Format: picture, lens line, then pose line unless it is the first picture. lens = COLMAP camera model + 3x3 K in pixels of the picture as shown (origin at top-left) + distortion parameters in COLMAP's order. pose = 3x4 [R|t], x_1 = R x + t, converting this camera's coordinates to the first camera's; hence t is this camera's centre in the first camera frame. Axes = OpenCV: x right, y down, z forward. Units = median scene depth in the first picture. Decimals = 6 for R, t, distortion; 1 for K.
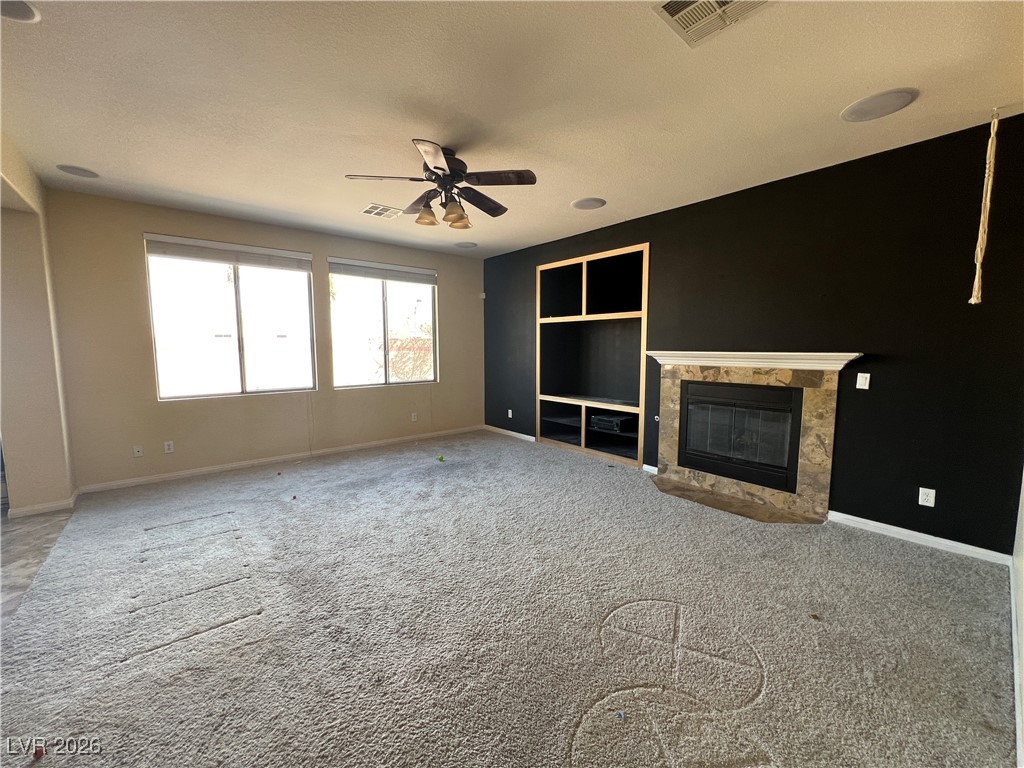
lens RADIAL K [[407.8, 0, 513.8], [0, 407.8, 382.0], [0, 0, 1]] dist [0.001518, -0.000706]
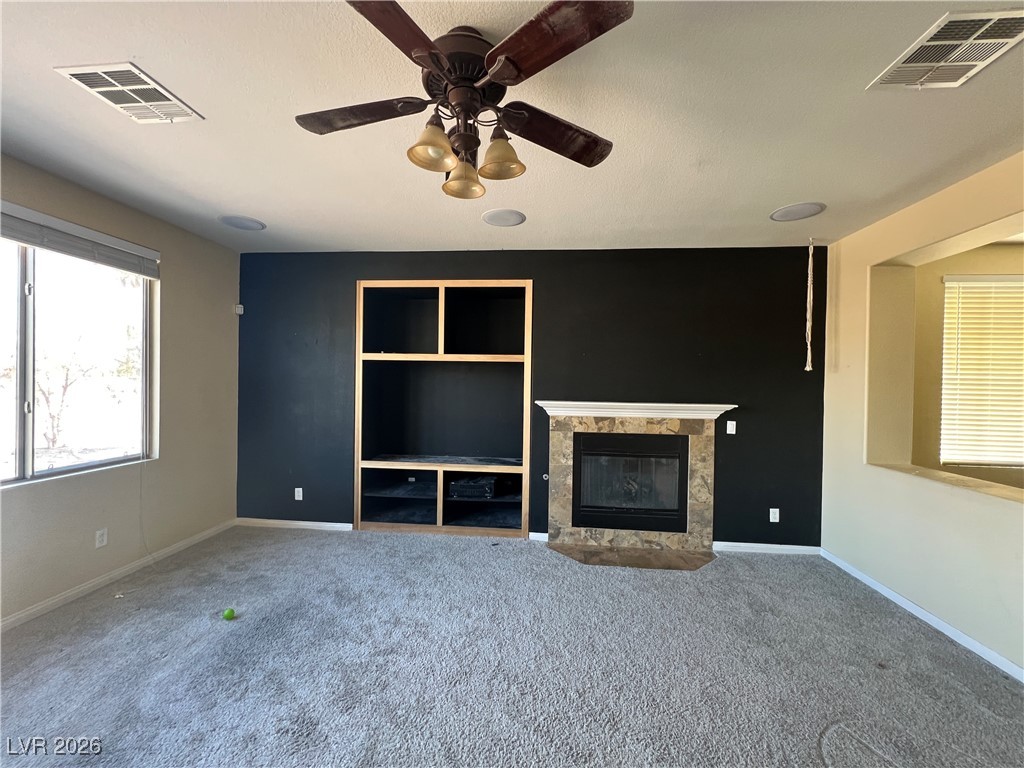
lens RADIAL K [[407.8, 0, 511.7], [0, 407.8, 384.0], [0, 0, 1]] dist [0.001518, -0.000706]
pose [[0.712597, 0.011136, 0.701485, -0.341909], [0.045598, 0.997025, -0.062147, -0.062898], [-0.700090, 0.076272, 0.709969, 0.432436]]
